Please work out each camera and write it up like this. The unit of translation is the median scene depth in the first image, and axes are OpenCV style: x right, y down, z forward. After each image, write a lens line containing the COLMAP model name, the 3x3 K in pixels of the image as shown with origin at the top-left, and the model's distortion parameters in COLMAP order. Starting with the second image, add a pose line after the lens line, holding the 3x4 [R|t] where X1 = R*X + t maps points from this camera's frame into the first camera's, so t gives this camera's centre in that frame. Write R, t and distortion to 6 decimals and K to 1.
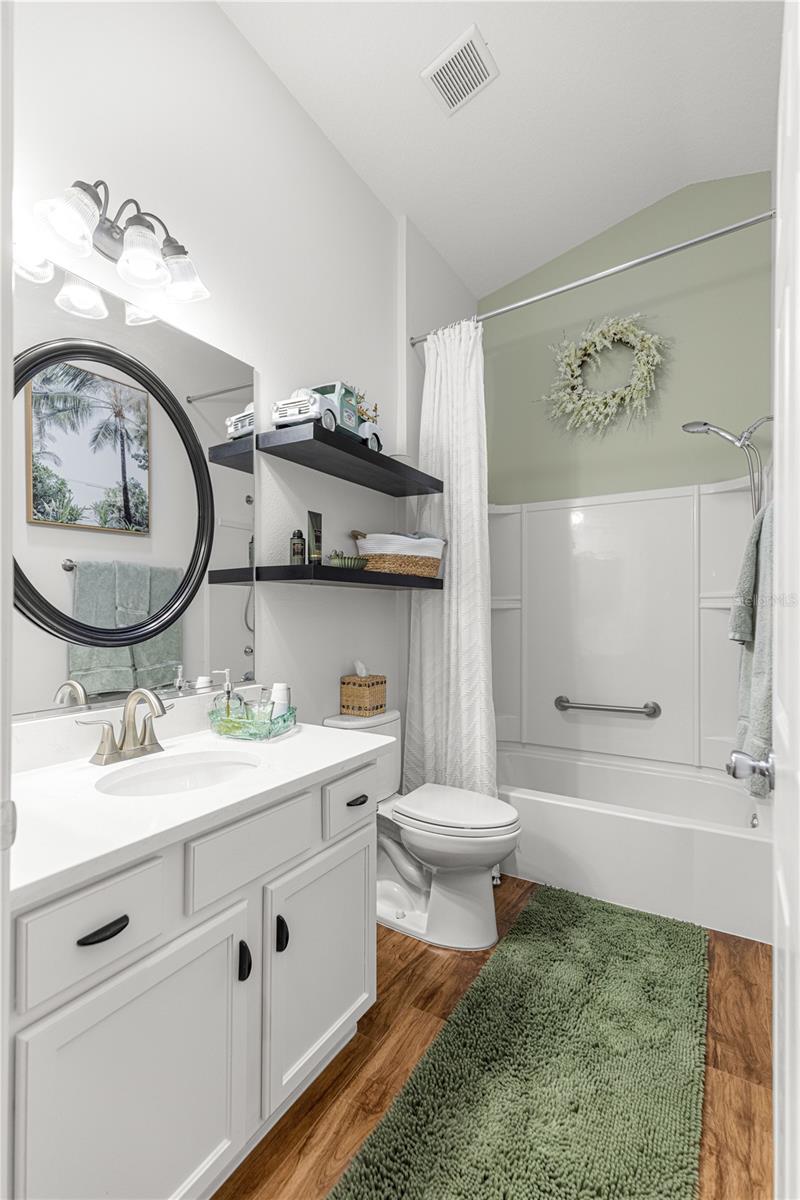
lens RADIAL K [[543.7, 0, 399.5], [0, 543.7, 604.1], [0, 0, 1]] dist [0.010021, -0.003317]
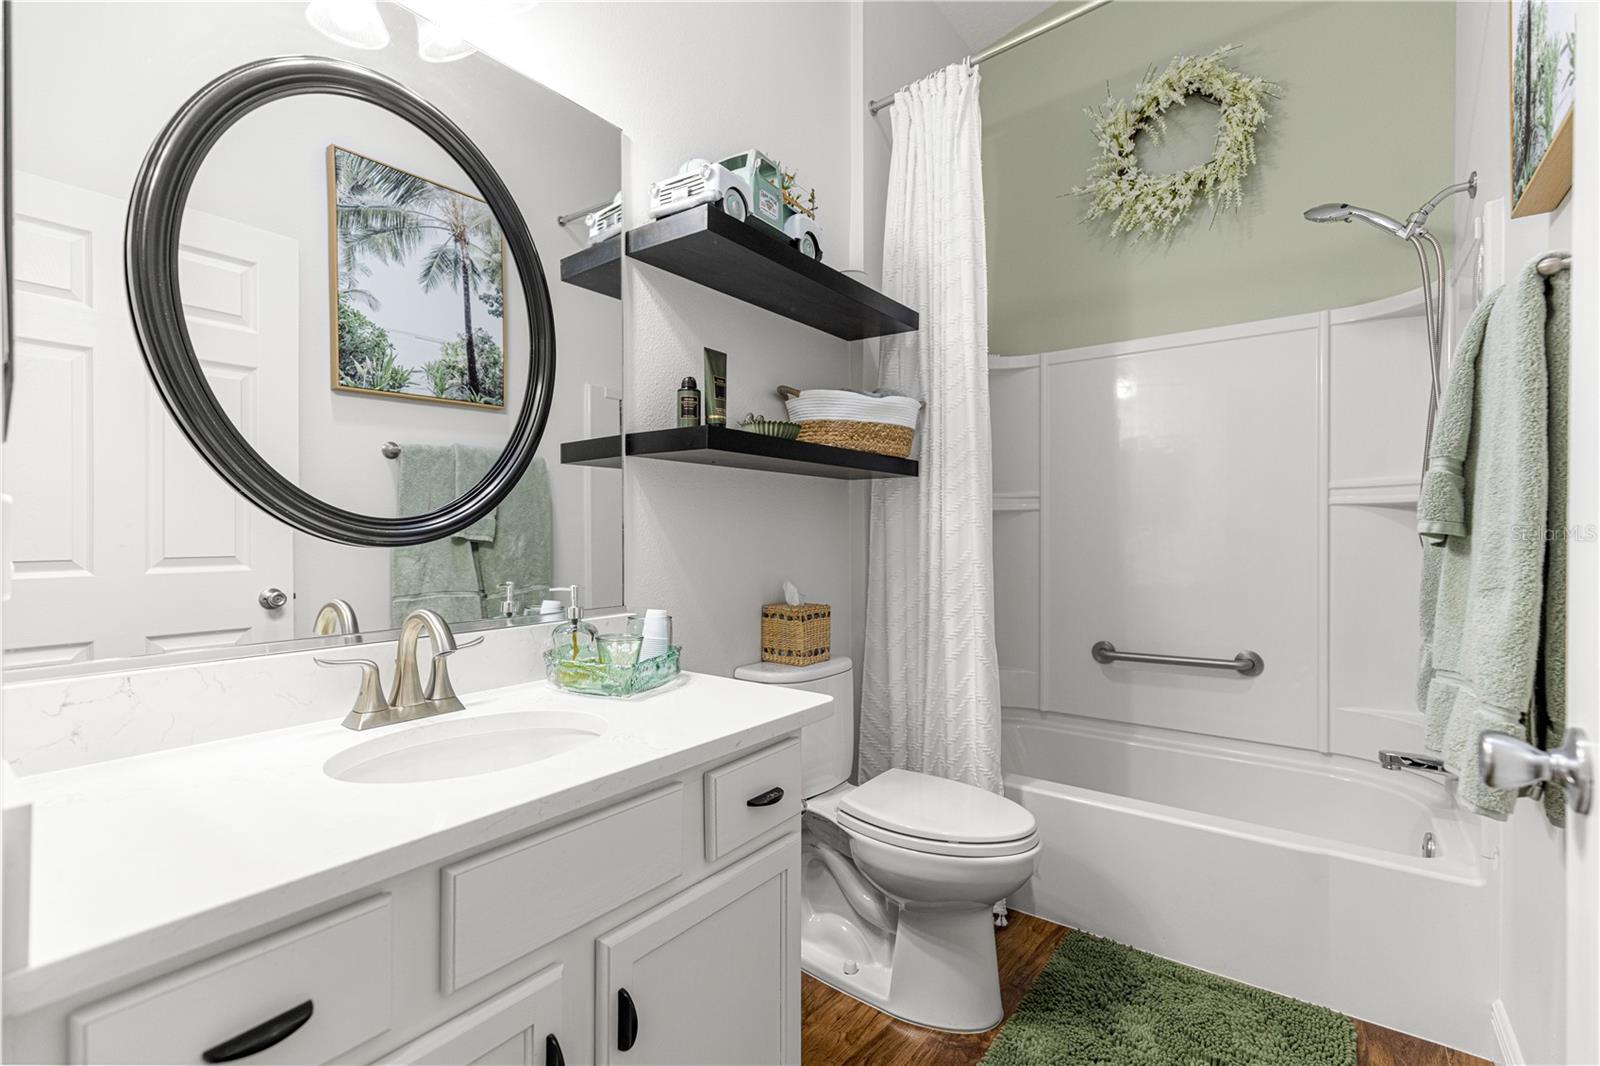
lens RADIAL K [[724.9, 0, 802.9], [0, 724.9, 532.1], [0, 0, 1]] dist [0.010021, -0.003317]
pose [[0.995534, -0.002232, -0.094382, 0.027041], [0.003354, 0.999926, 0.011729, 0.034956], [0.094349, -0.011994, 0.995467, 0.127370]]
